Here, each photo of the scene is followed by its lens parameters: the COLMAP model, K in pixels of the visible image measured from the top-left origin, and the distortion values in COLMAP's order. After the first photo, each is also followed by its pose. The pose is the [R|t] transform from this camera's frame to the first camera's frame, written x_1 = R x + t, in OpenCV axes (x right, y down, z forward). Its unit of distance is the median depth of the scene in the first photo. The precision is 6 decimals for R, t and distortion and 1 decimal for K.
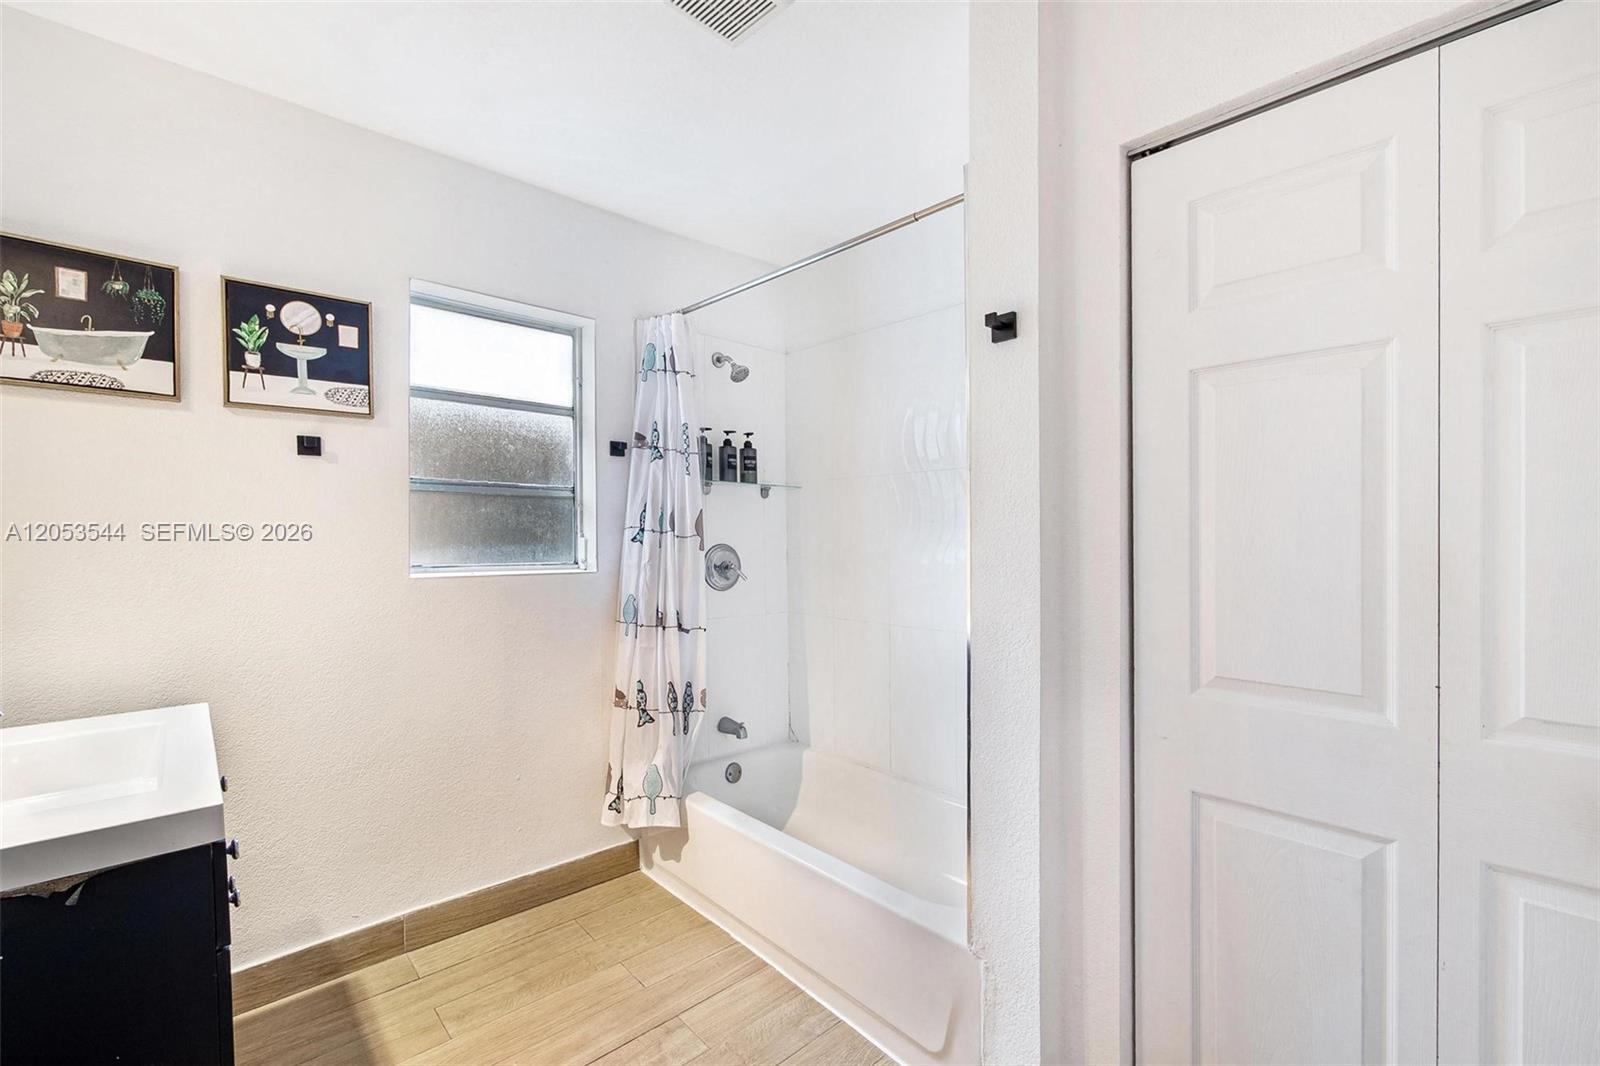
lens RADIAL K [[682.7, 0, 801.4], [0, 682.7, 542.4], [0, 0, 1]] dist [-0.000083, 0.000175]
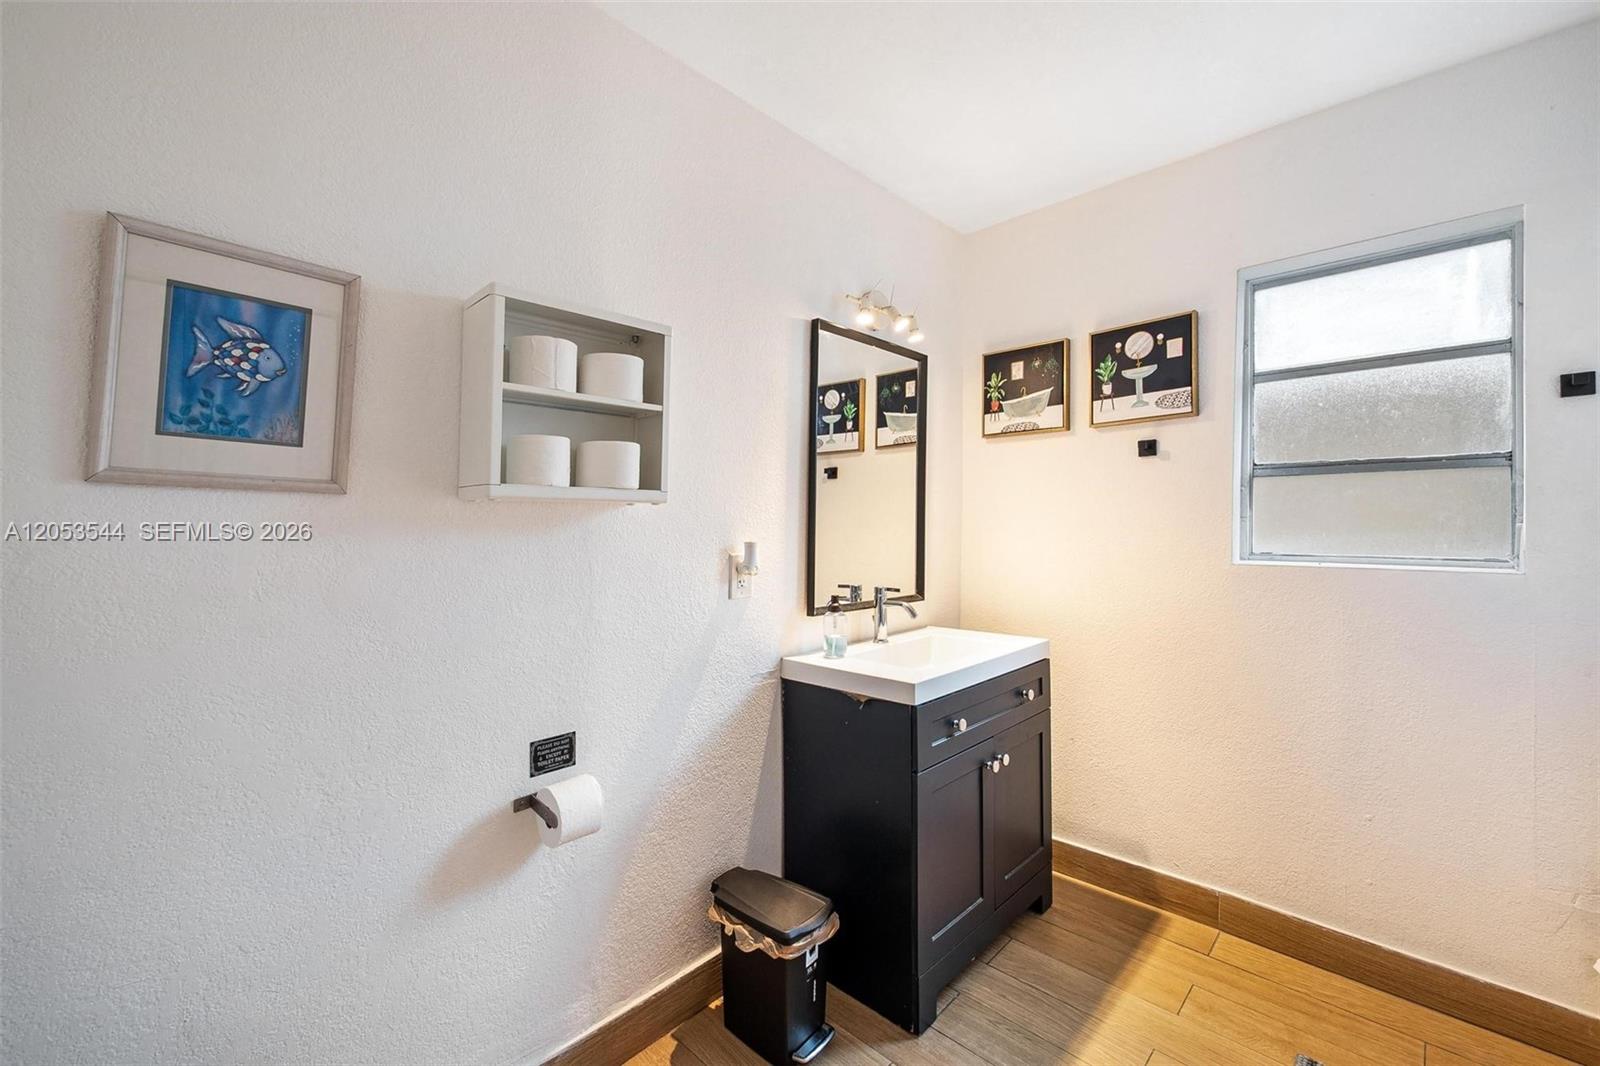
lens RADIAL K [[641.4, 0, 804.3], [0, 641.4, 510.7], [0, 0, 1]] dist [-0.013899, 0.000013]
pose [[0.066116, -0.025541, -0.997485, 0.364075], [-0.008964, 0.999617, -0.026189, 0.003534], [0.997772, 0.010673, 0.065862, 0.329339]]
